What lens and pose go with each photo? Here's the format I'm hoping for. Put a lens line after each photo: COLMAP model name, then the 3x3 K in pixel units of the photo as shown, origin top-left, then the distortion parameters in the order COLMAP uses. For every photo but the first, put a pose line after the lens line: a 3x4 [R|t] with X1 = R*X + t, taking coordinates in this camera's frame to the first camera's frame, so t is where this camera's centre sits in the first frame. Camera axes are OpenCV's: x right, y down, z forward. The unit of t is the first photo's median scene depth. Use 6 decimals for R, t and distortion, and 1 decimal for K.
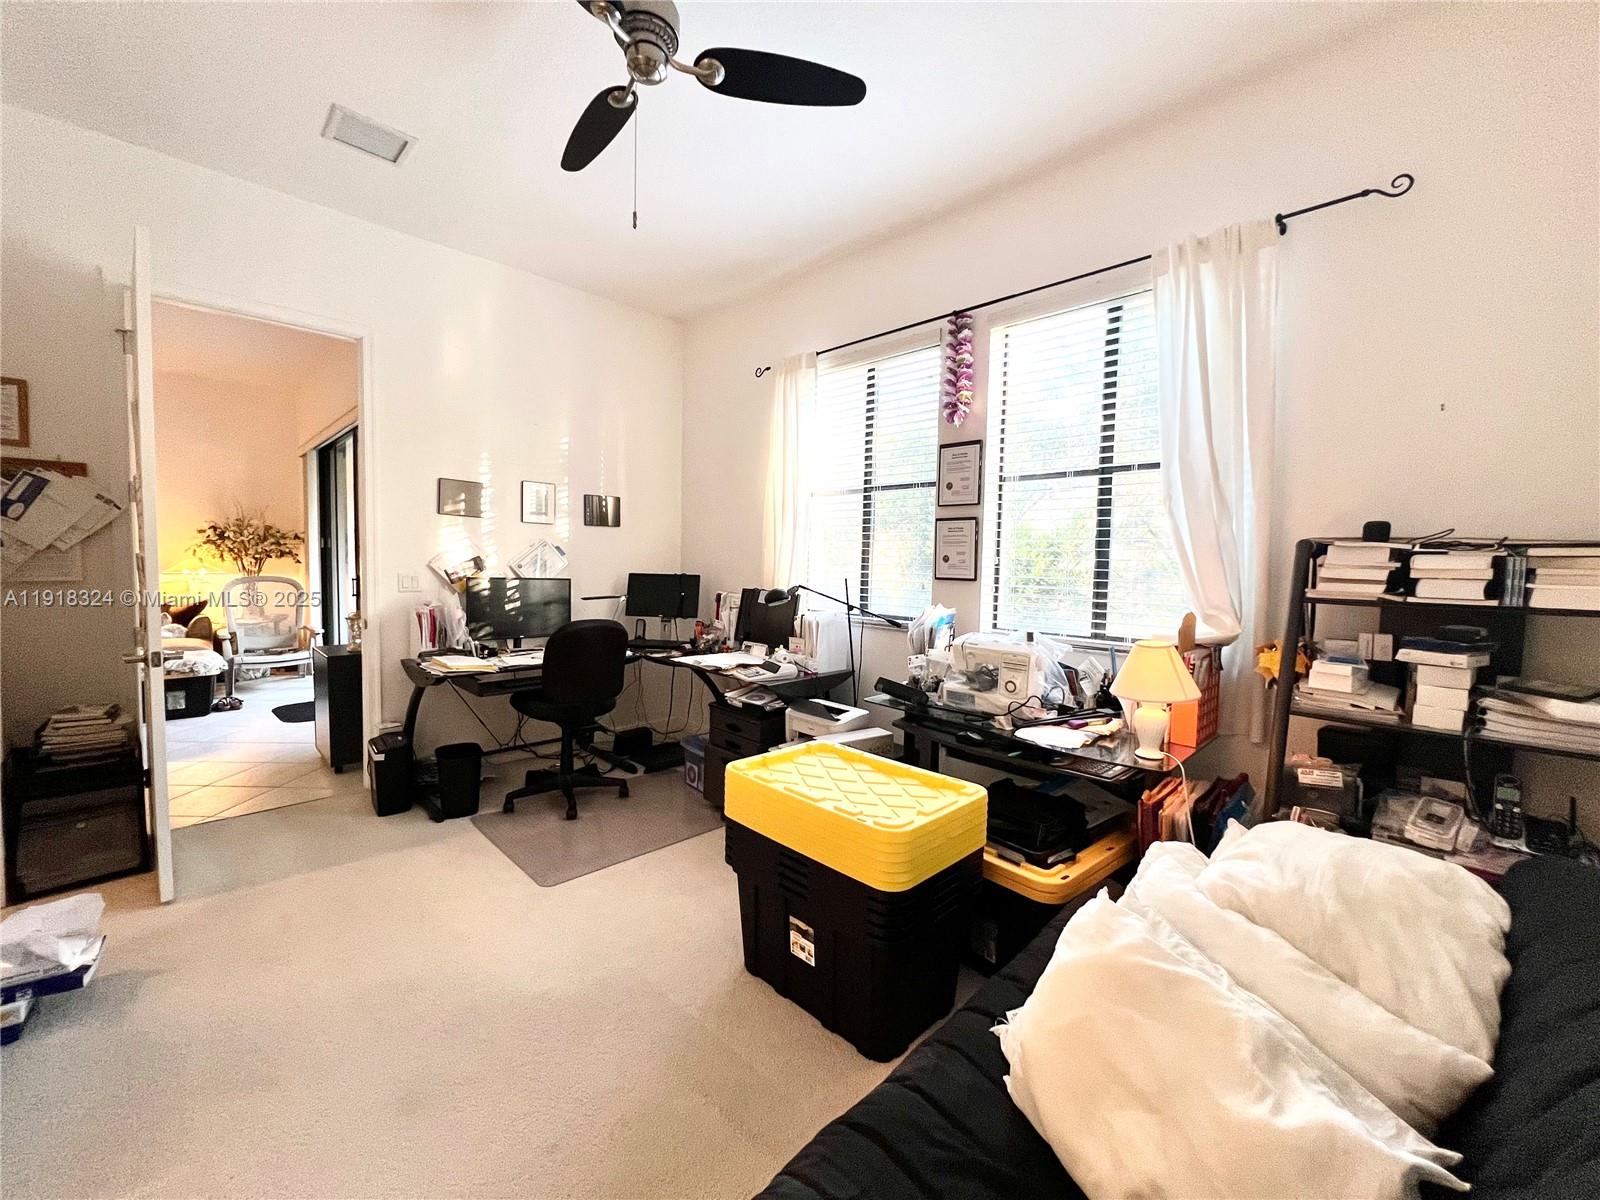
lens RADIAL K [[639.0, 0, 797.6], [0, 639.0, 597.4], [0, 0, 1]] dist [-0.000341, 0.000271]
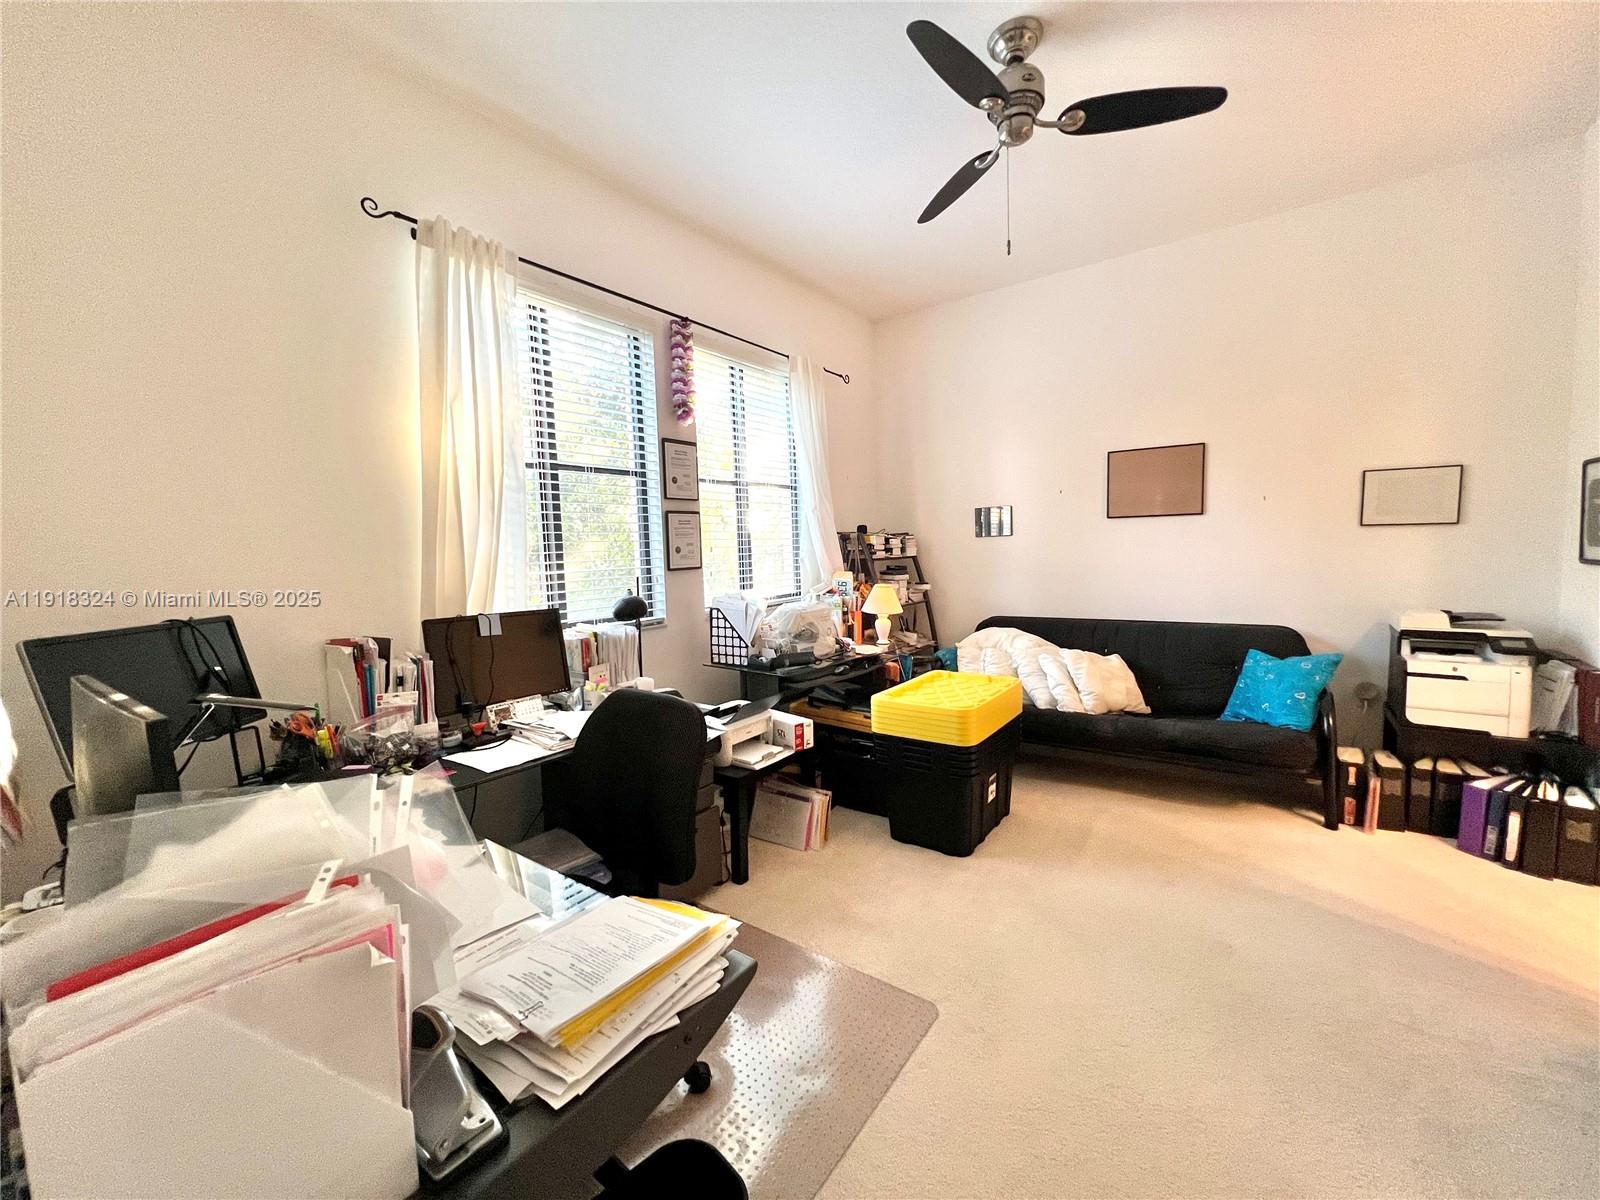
lens RADIAL K [[639.0, 0, 797.6], [0, 639.0, 597.4], [0, 0, 1]] dist [-0.000341, 0.000271]
pose [[-0.161703, -0.100697, 0.981689, -0.830718], [0.082805, 0.989888, 0.115178, -0.087450], [-0.983359, 0.099913, -0.151729, 0.970287]]
